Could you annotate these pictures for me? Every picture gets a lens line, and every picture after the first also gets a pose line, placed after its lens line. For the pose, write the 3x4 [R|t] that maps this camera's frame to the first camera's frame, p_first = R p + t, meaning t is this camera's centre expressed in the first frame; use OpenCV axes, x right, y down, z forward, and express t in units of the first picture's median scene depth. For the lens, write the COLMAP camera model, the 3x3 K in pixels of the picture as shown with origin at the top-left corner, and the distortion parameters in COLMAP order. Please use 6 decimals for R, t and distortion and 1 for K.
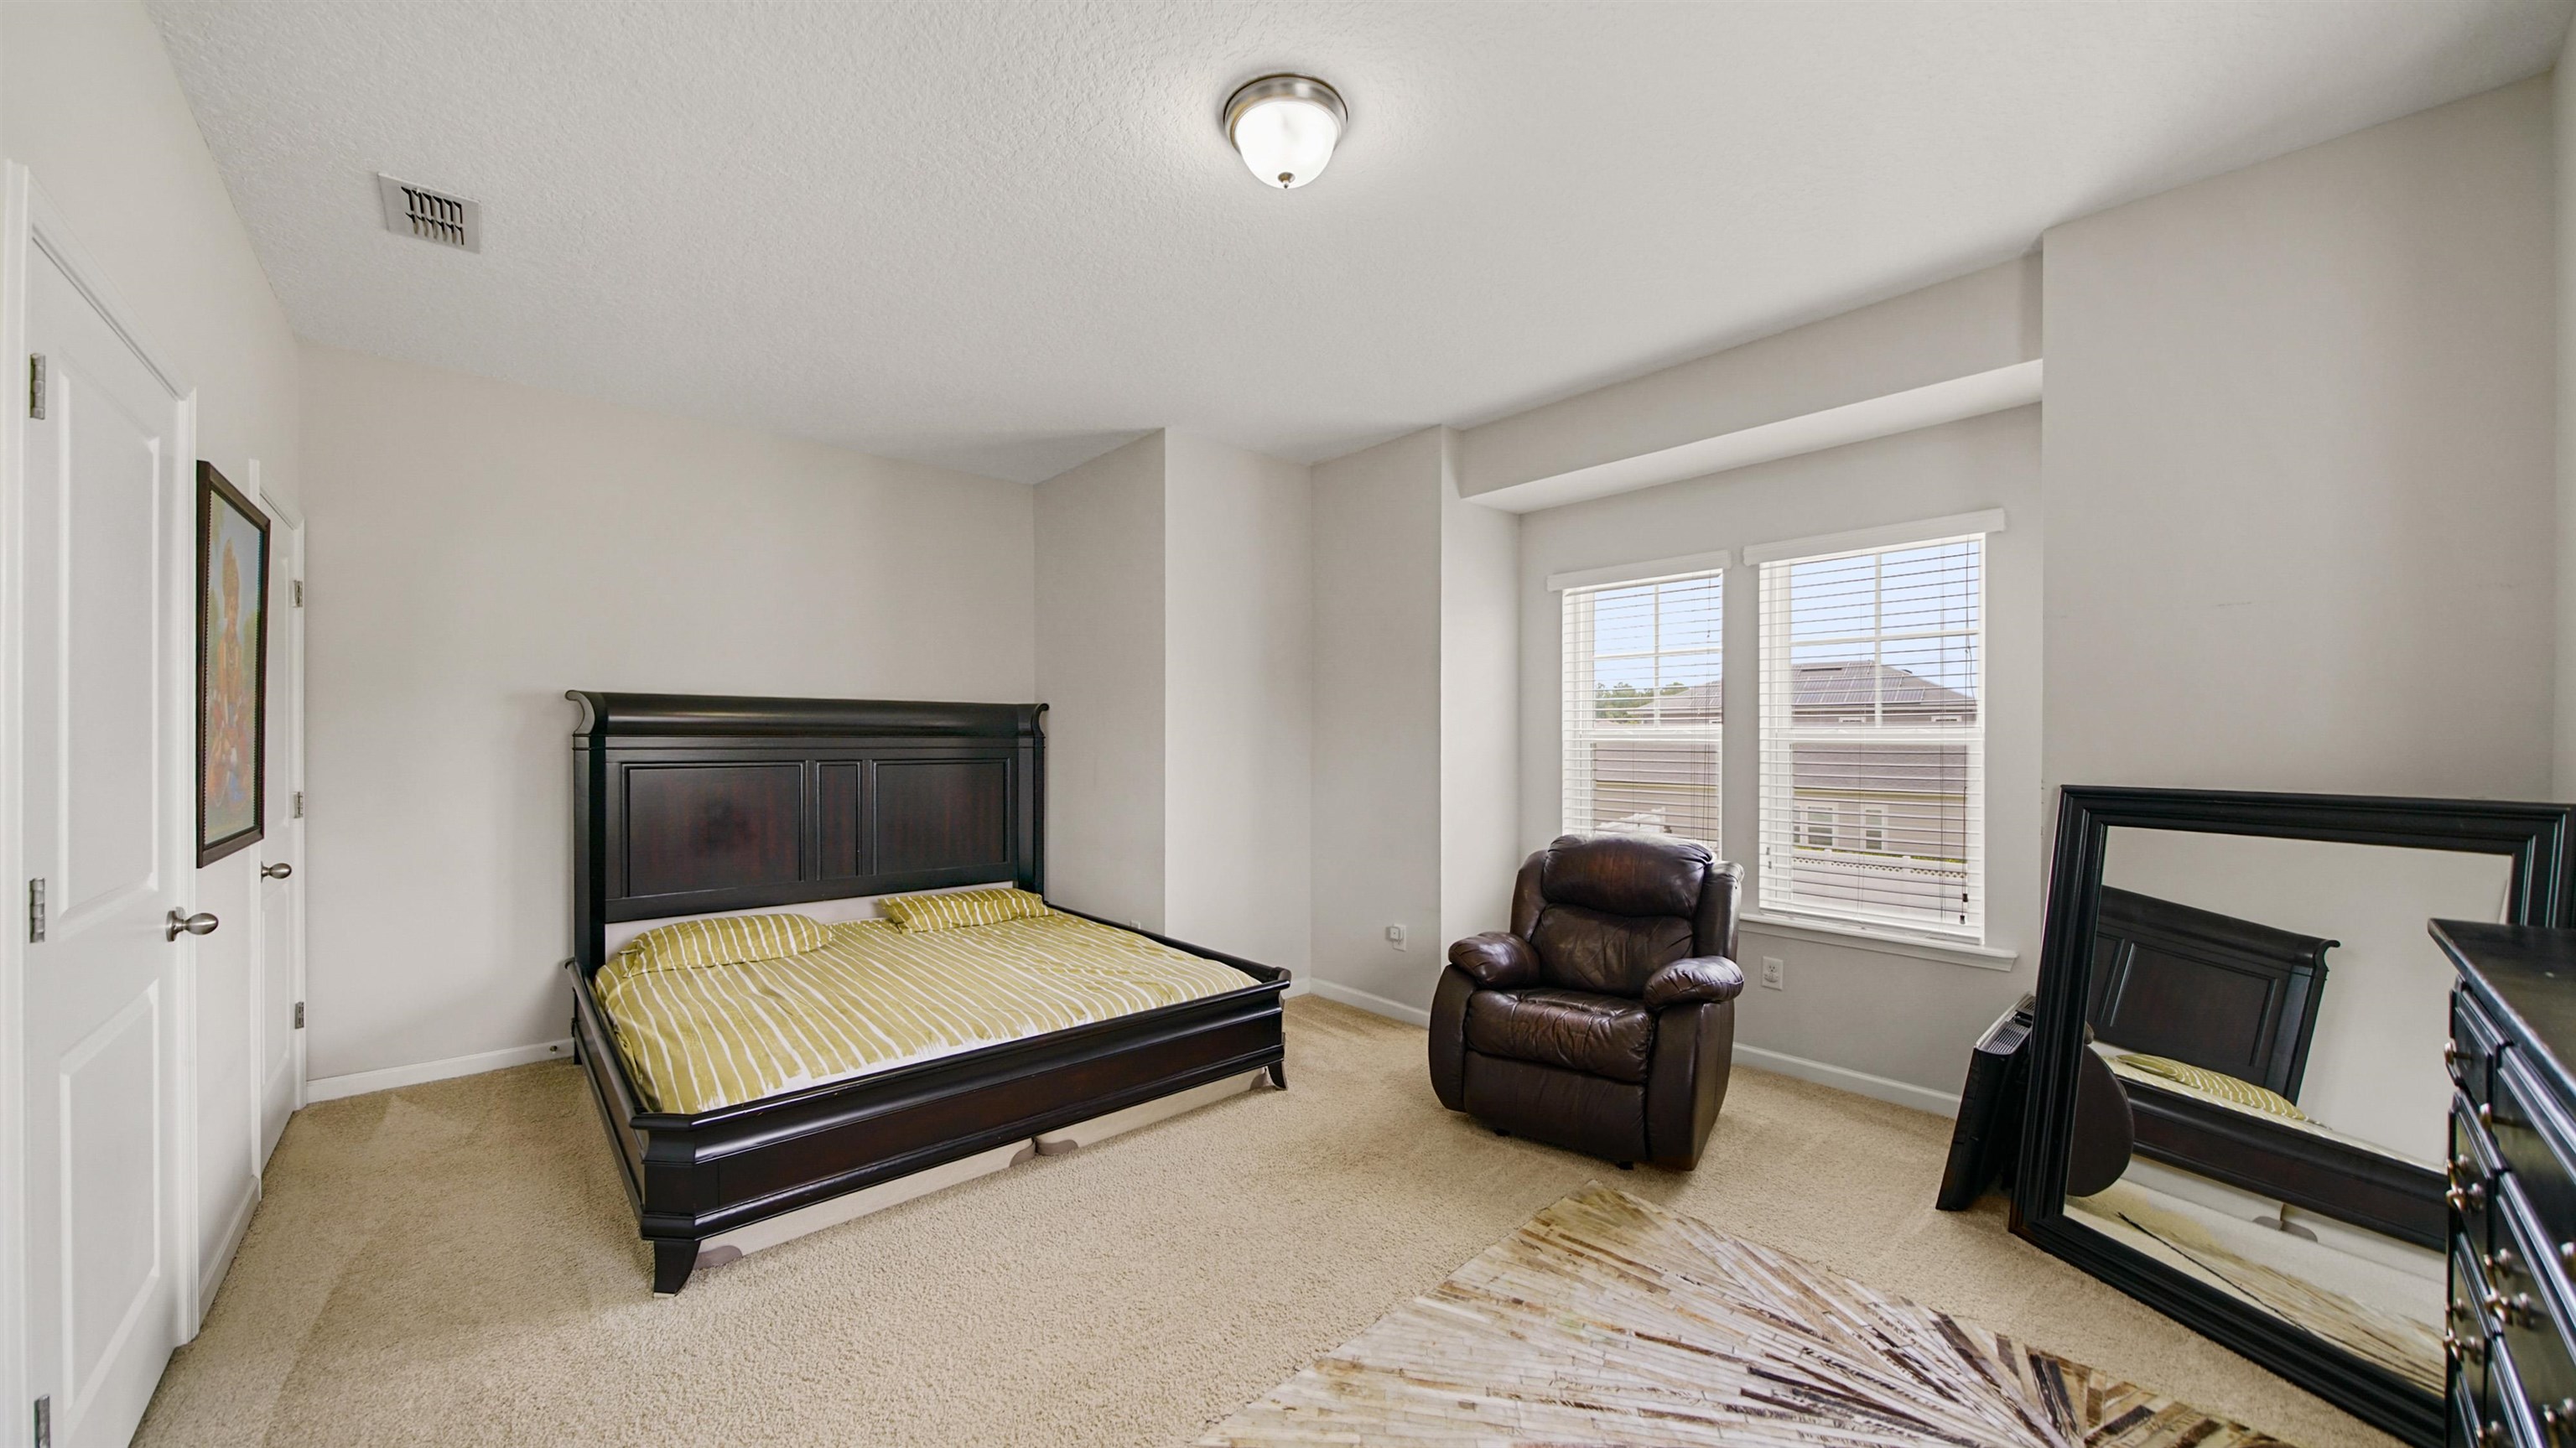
lens RADIAL K [[907.5, 0, 1291.1], [0, 907.5, 735.3], [0, 0, 1]] dist [-0.003960, -0.000721]
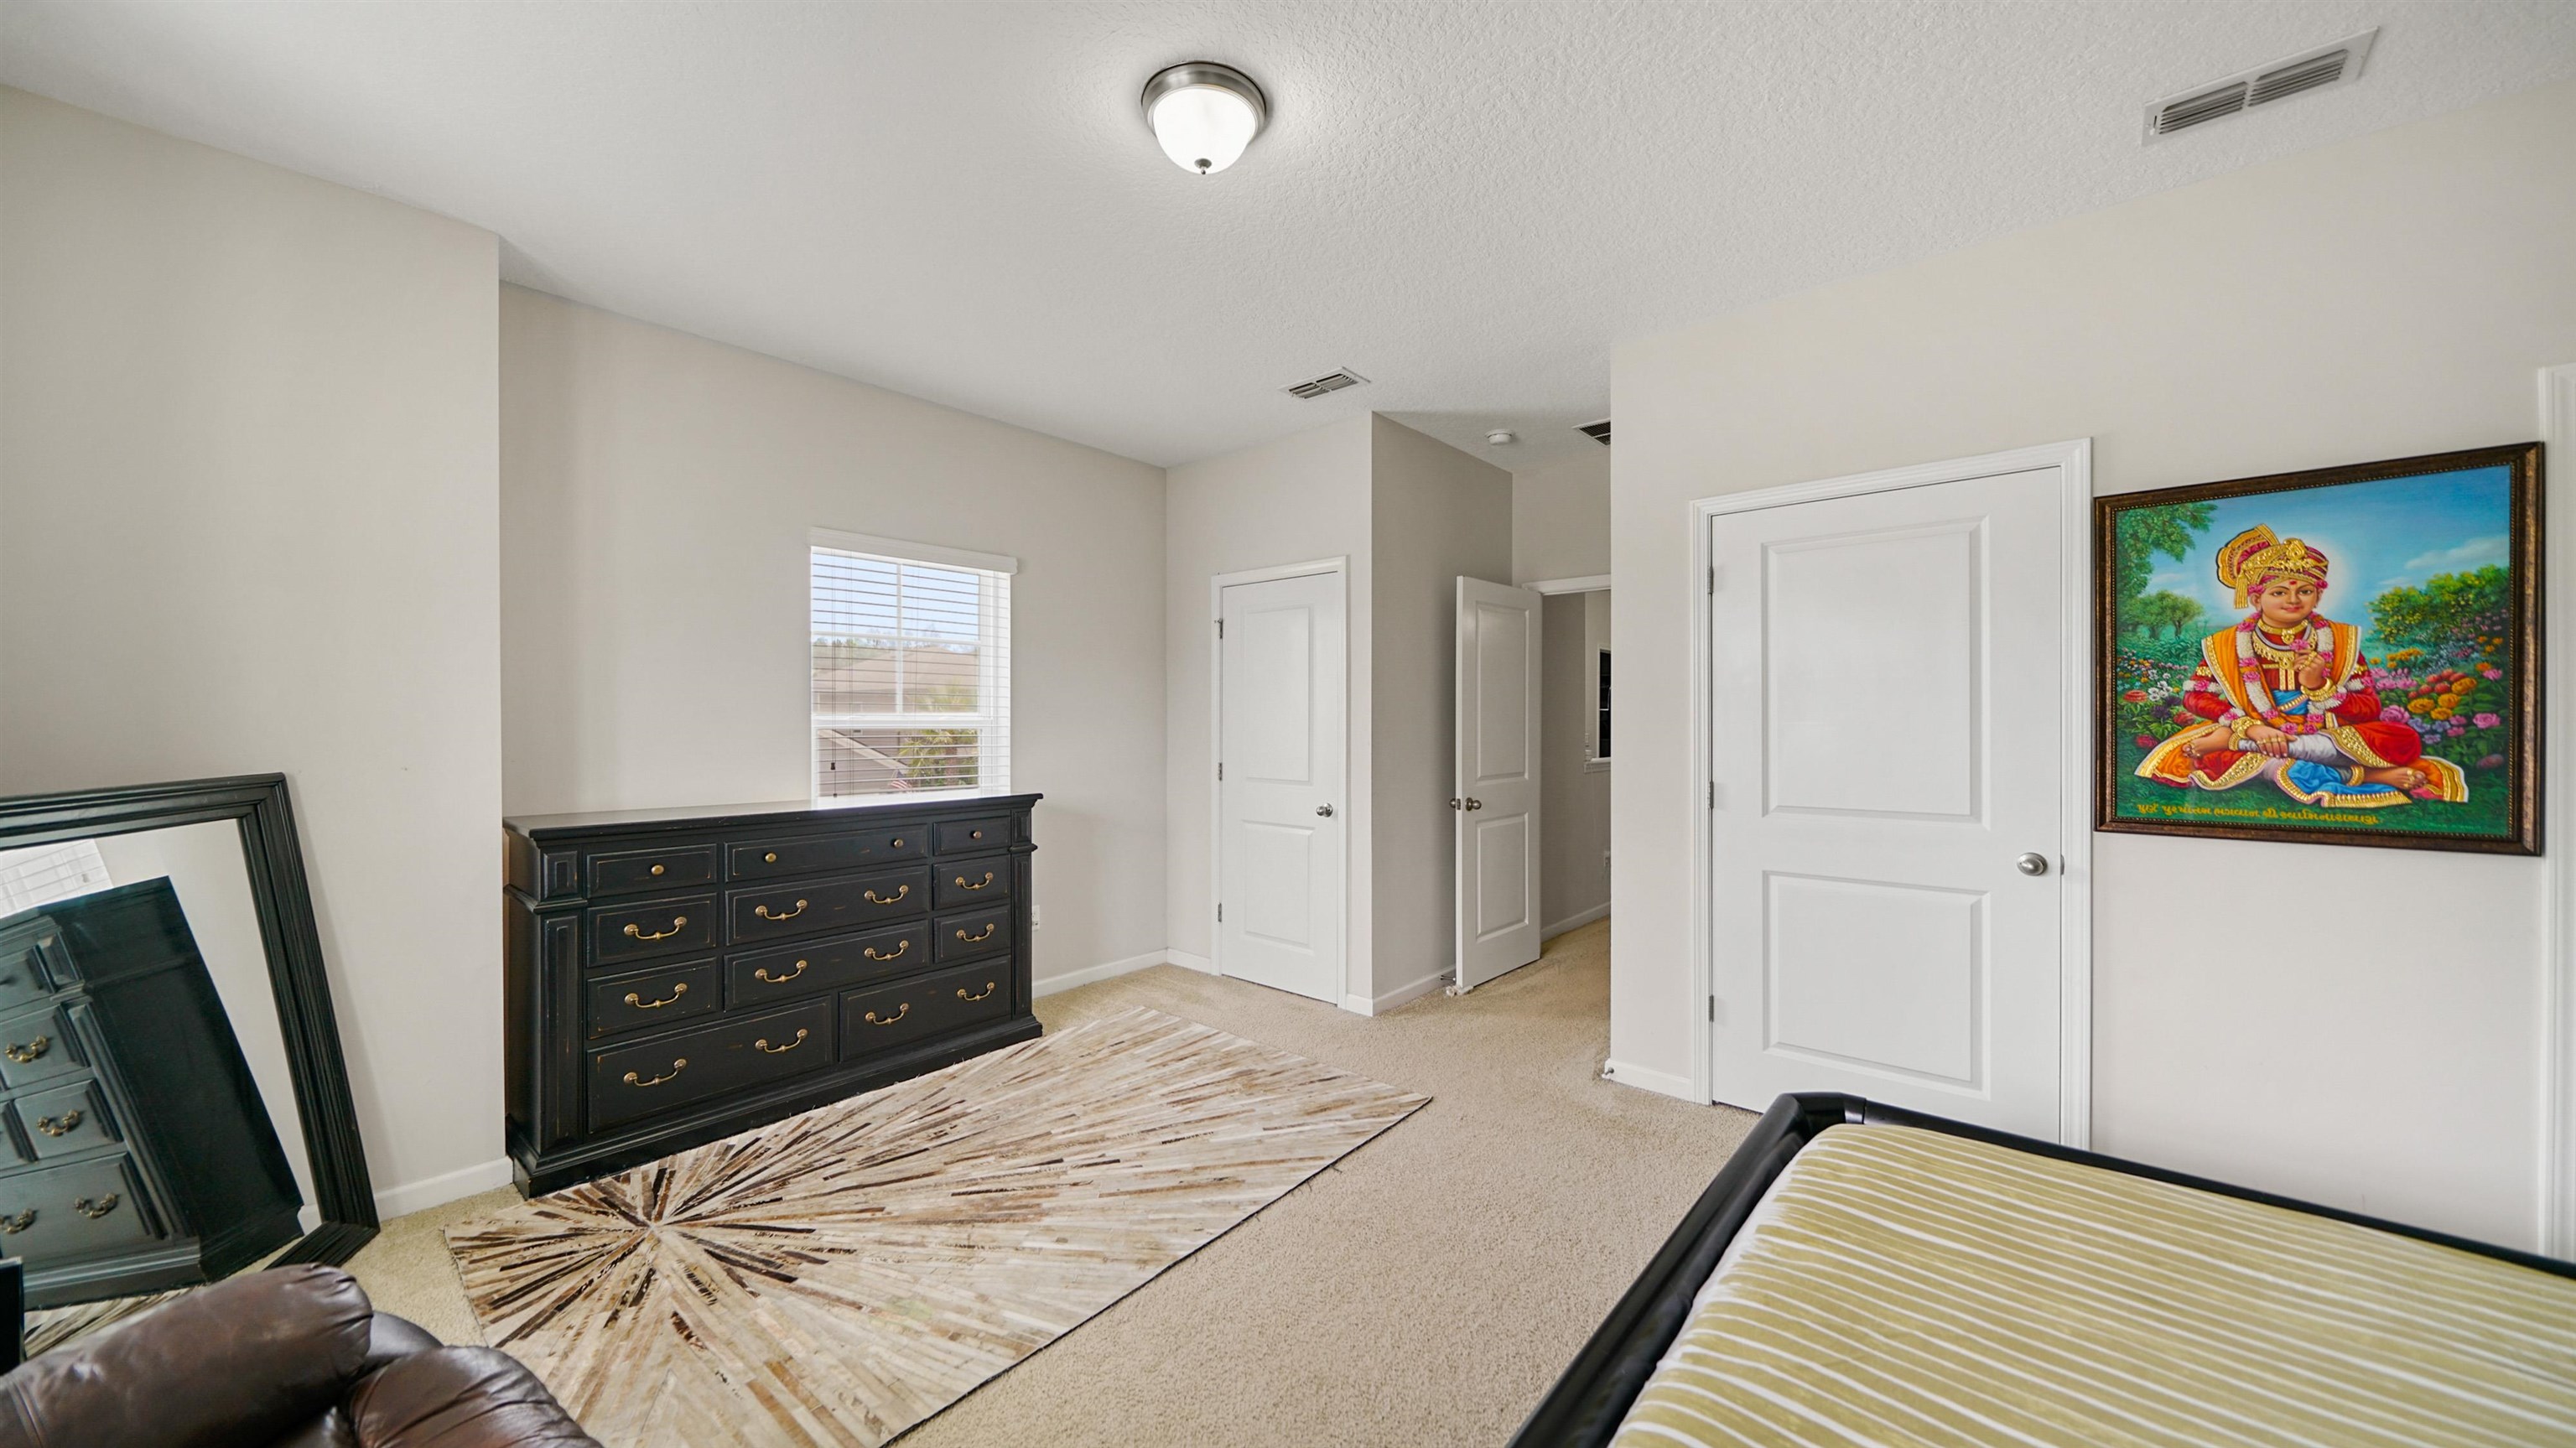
lens RADIAL K [[907.5, 0, 1283.5], [0, 907.5, 722.2], [0, 0, 1]] dist [-0.003960, -0.000721]
pose [[-0.993530, -0.000973, -0.113562, 0.024720], [-0.000673, 0.999996, -0.002681, 0.001048], [0.113564, -0.002588, -0.993527, 2.168437]]
